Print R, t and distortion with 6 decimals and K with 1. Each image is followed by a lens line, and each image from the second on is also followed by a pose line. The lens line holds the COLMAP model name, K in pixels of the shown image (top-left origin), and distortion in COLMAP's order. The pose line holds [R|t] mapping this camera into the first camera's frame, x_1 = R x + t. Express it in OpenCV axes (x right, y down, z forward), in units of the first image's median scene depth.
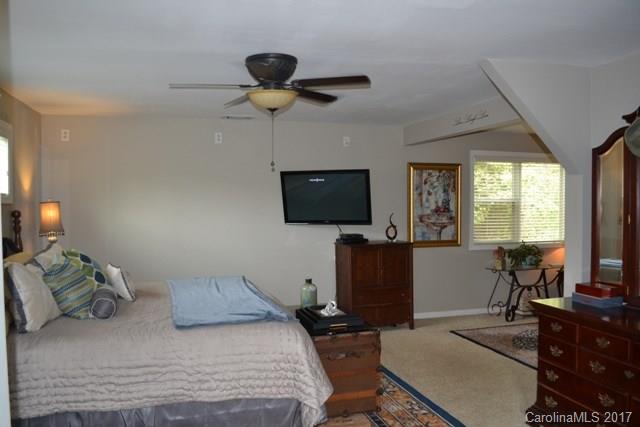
lens RADIAL K [[498.9, 0, 320.0], [0, 498.9, 213.5], [0, 0, 1]] dist [-0.076176, 0.007299]
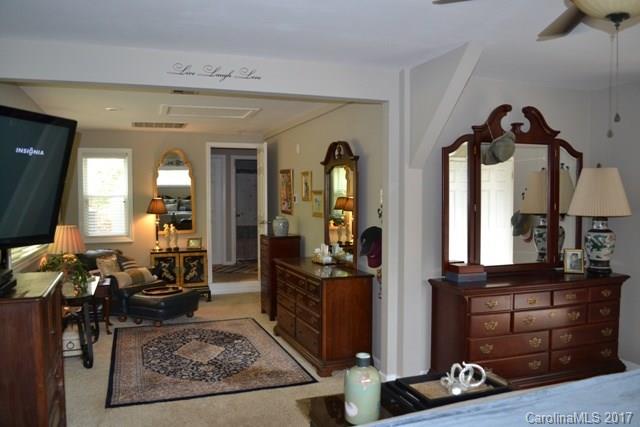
lens RADIAL K [[498.9, 0, 320.0], [0, 498.9, 213.5], [0, 0, 1]] dist [-0.076176, 0.007299]
pose [[-0.043175, -0.027257, 0.998696, -0.604185], [0.024456, 0.999299, 0.028330, -0.018012], [-0.998768, 0.025647, -0.042478, 1.362211]]
